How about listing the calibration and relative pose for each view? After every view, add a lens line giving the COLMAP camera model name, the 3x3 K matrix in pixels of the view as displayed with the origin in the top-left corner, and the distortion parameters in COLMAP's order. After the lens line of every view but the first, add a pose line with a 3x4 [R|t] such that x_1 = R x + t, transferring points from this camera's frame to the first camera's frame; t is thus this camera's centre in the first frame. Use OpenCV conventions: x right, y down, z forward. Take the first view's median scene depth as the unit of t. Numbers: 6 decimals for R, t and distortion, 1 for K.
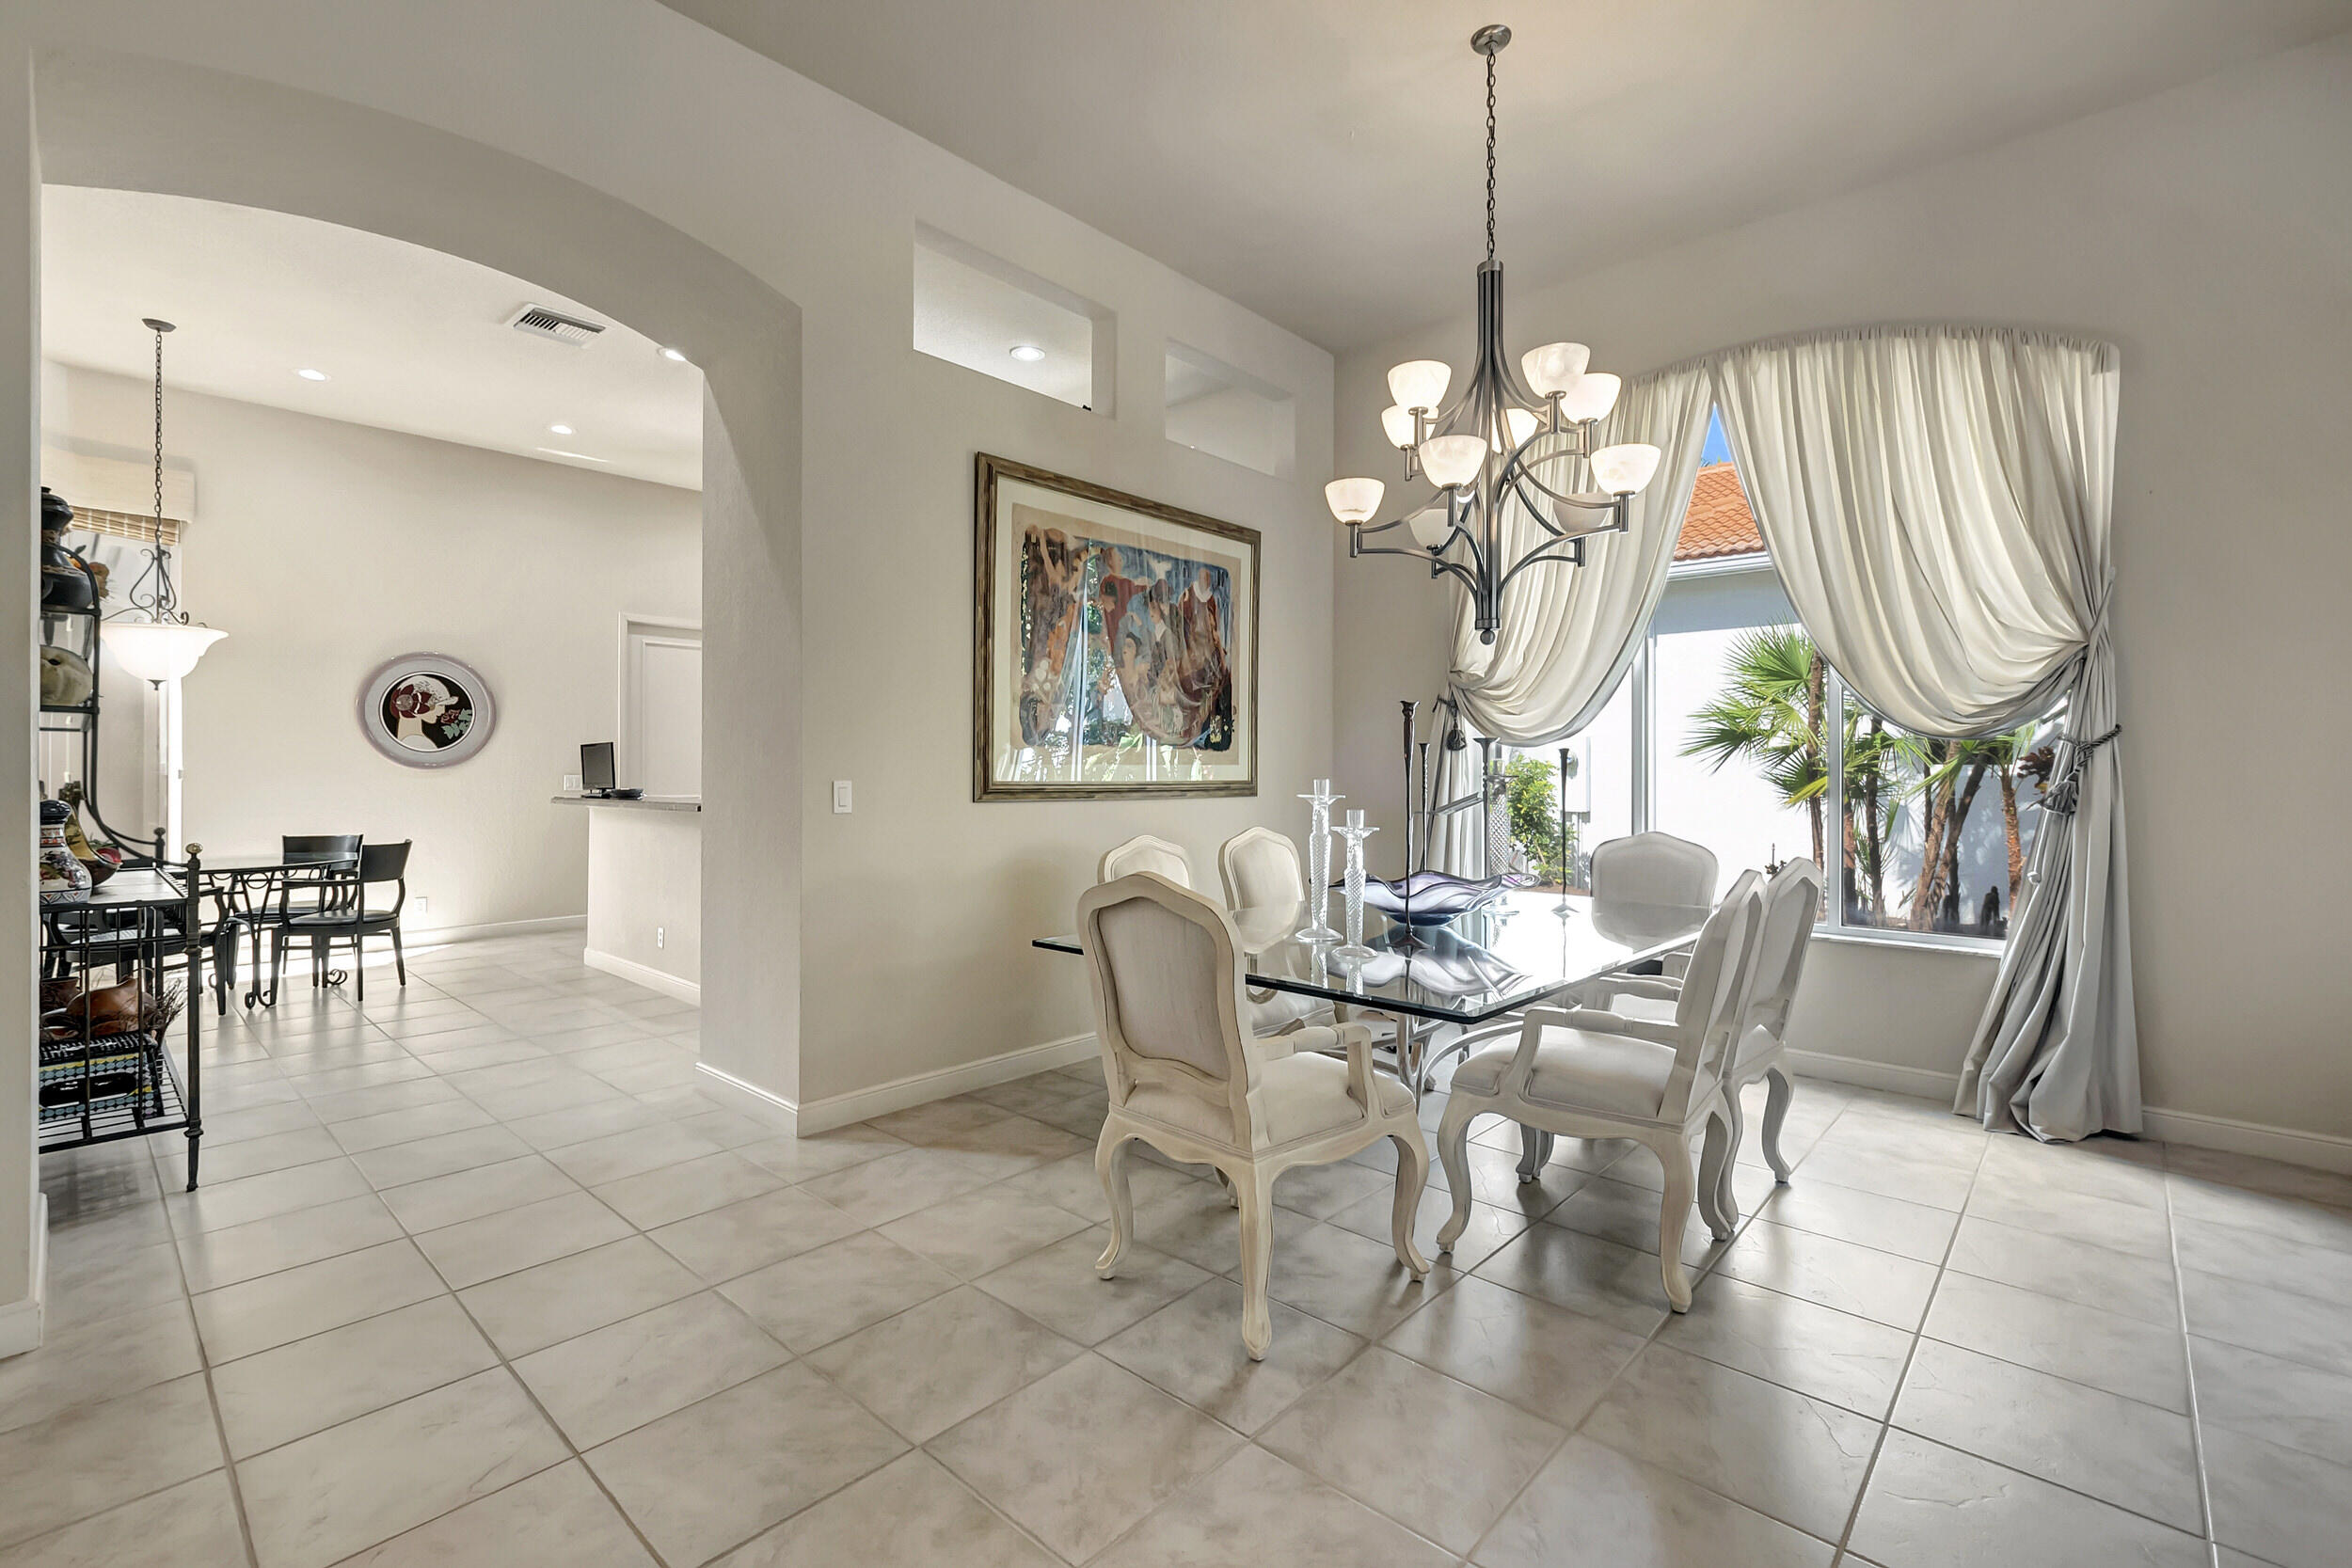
lens RADIAL K [[1035.4, 0, 1167.4], [0, 1035.4, 758.9], [0, 0, 1]] dist [-0.004030, -0.000329]
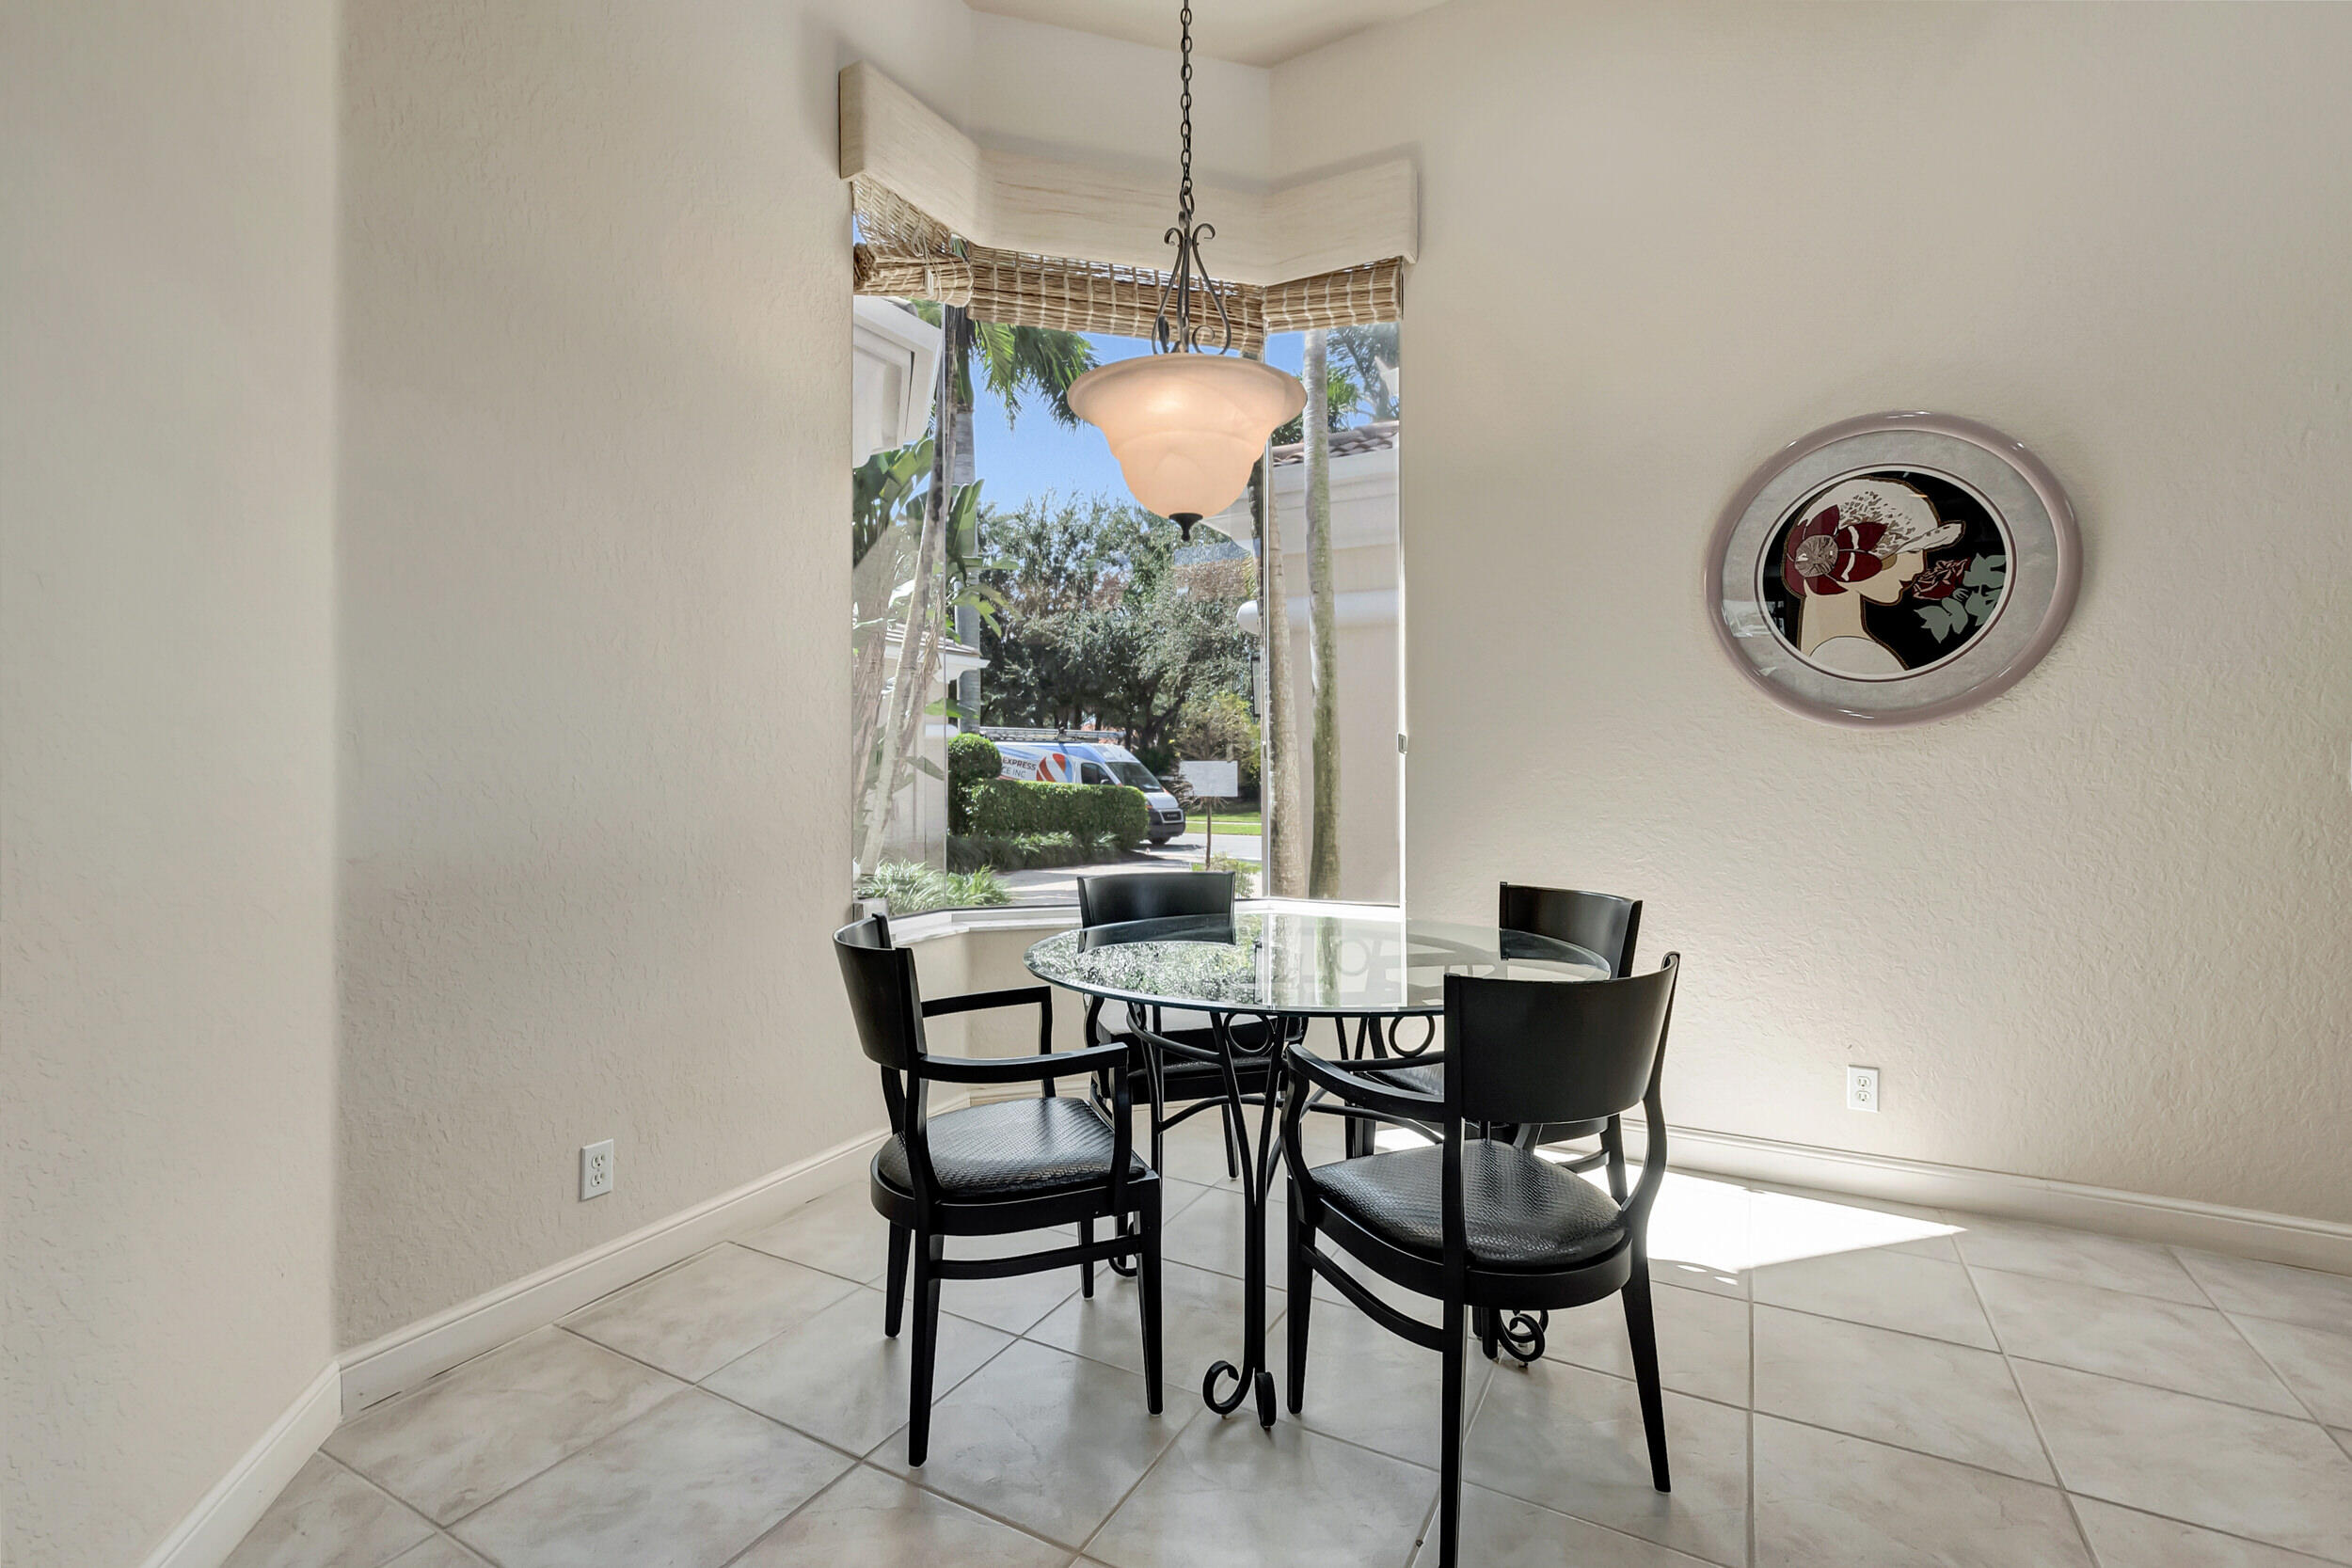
lens RADIAL K [[1035.4, 0, 1167.4], [0, 1035.4, 758.9], [0, 0, 1]] dist [-0.004030, -0.000329]
pose [[0.231687, -0.008873, -0.972750, -0.457366], [0.006023, 0.999952, -0.007687, 0.025377], [0.972772, -0.004078, 0.231730, 0.735907]]
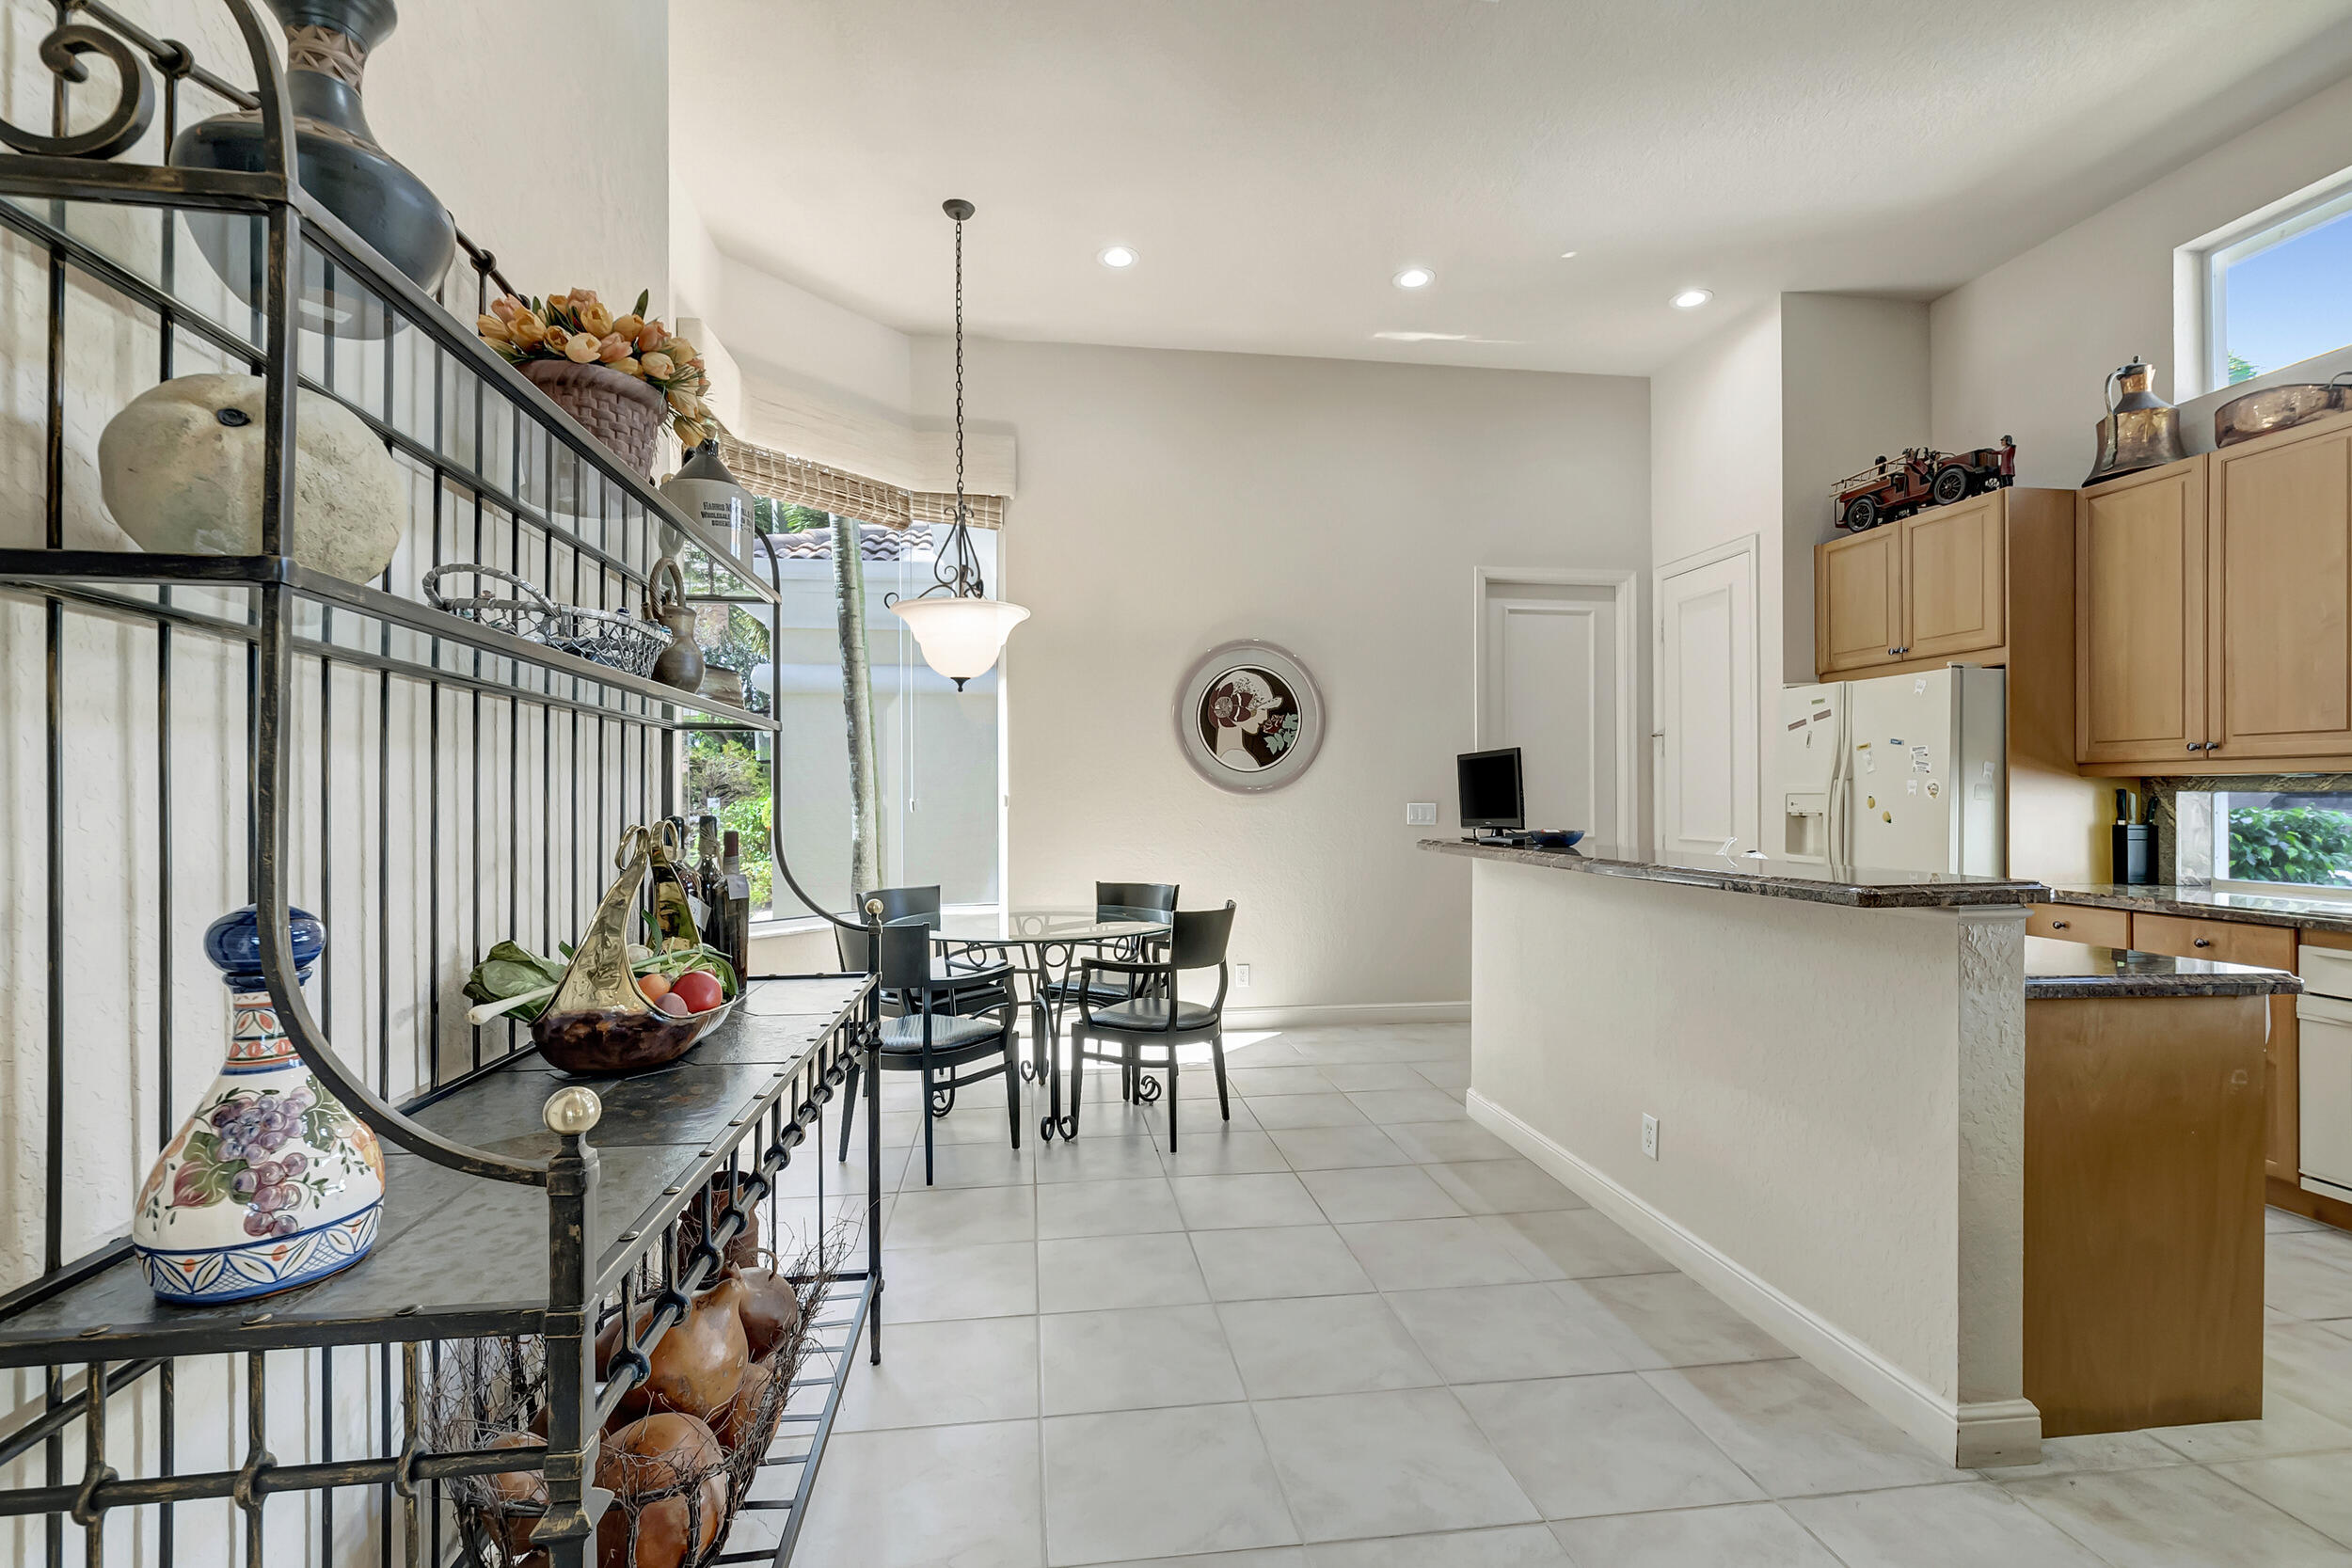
lens RADIAL K [[1079.8, 0, 1176.0], [0, 1079.8, 784.0], [0, 0, 1]] dist [0.000304, -0.000011]
pose [[0.779485, -0.006492, -0.626387, -0.295804], [0.006591, 0.999976, -0.002162, 0.003689], [0.626386, -0.002443, 0.779509, 0.395244]]
